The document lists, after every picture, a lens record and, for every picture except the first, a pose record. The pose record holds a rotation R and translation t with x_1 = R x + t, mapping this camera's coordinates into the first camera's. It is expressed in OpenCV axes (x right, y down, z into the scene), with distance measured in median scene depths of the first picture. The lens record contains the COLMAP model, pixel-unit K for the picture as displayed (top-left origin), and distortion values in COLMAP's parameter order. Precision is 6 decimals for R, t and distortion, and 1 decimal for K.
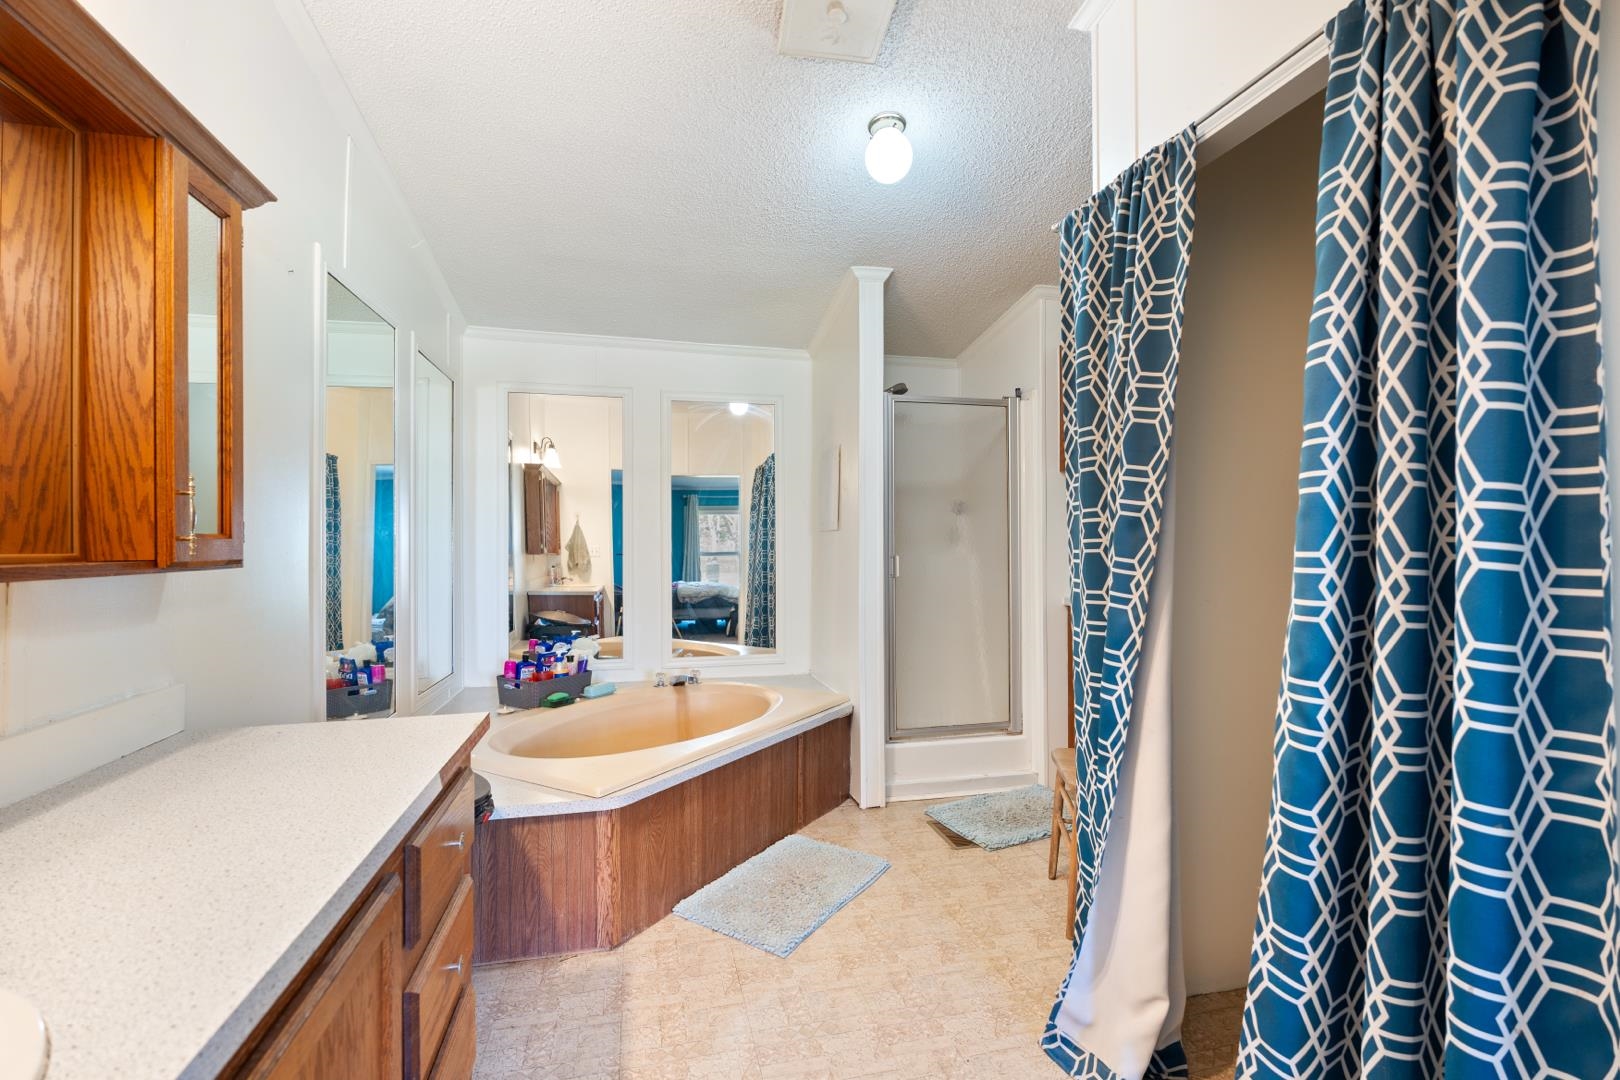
lens RADIAL K [[707.8, 0, 810.0], [0, 707.8, 540.0], [0, 0, 1]] dist [0.000220, 0.000052]
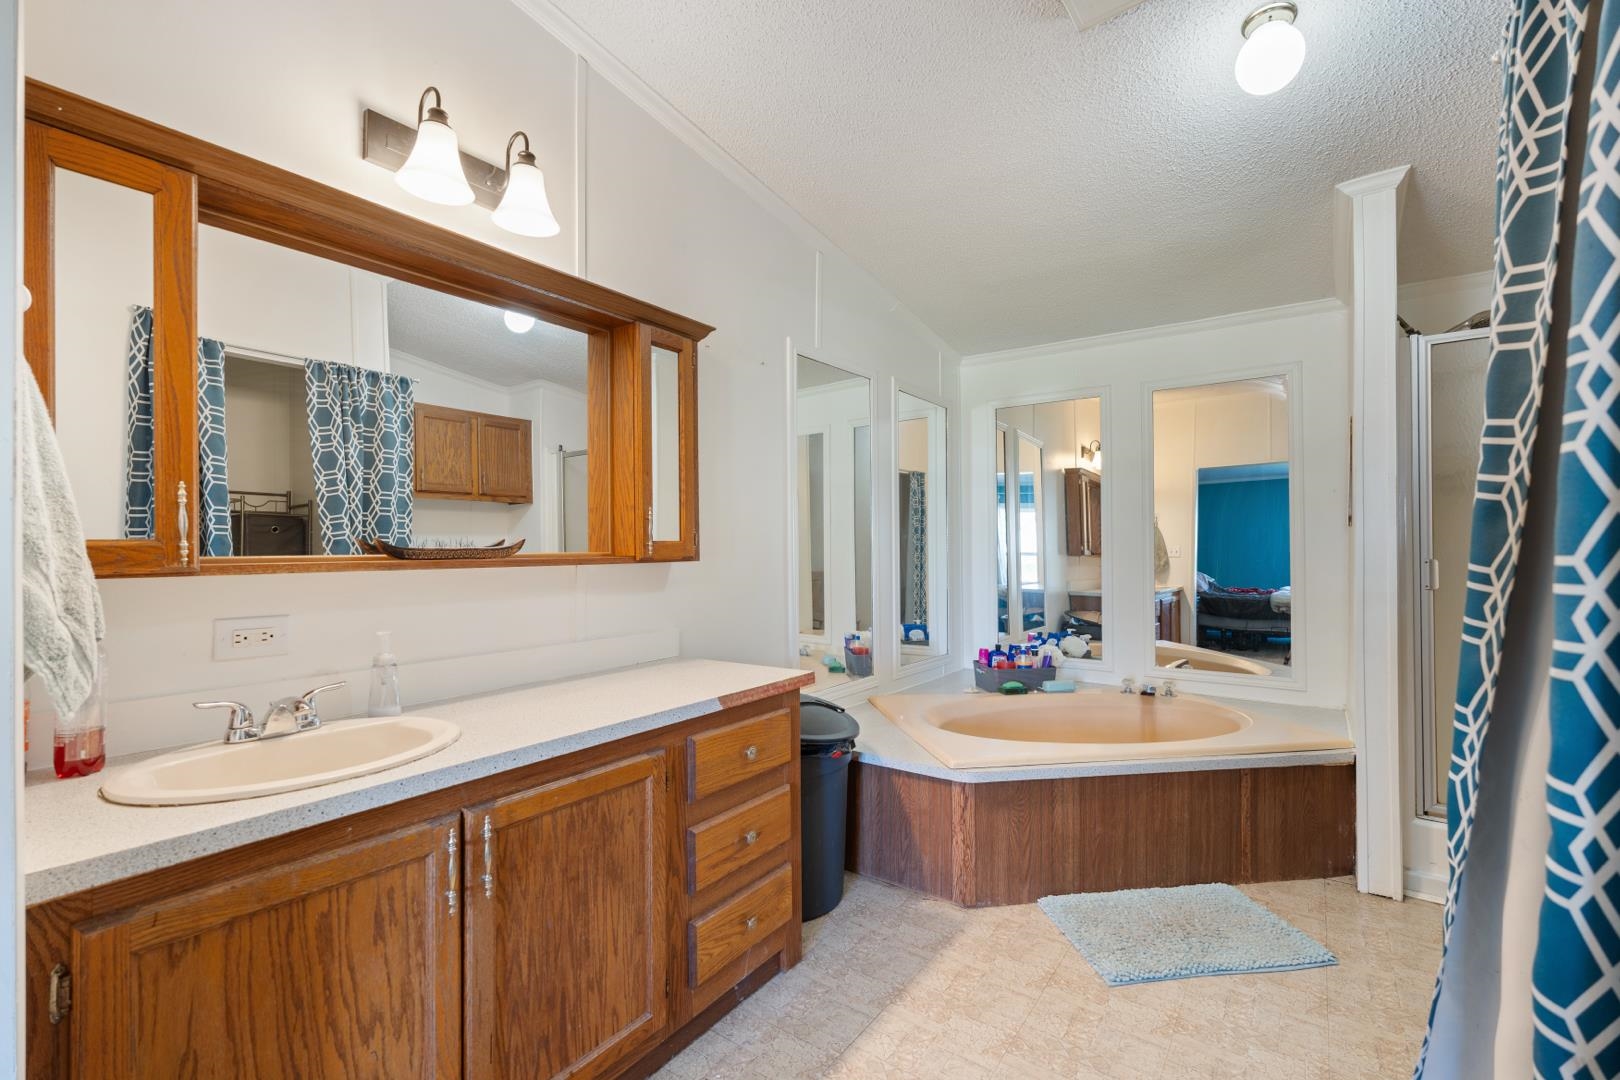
lens RADIAL K [[707.3, 0, 815.8], [0, 707.3, 542.9], [0, 0, 1]] dist [-0.001434, -0.000449]
pose [[0.653036, -0.005242, -0.757308, 0.391978], [0.007375, 0.999973, -0.000562, 0.000984], [0.757291, -0.005218, 0.653057, 0.090364]]
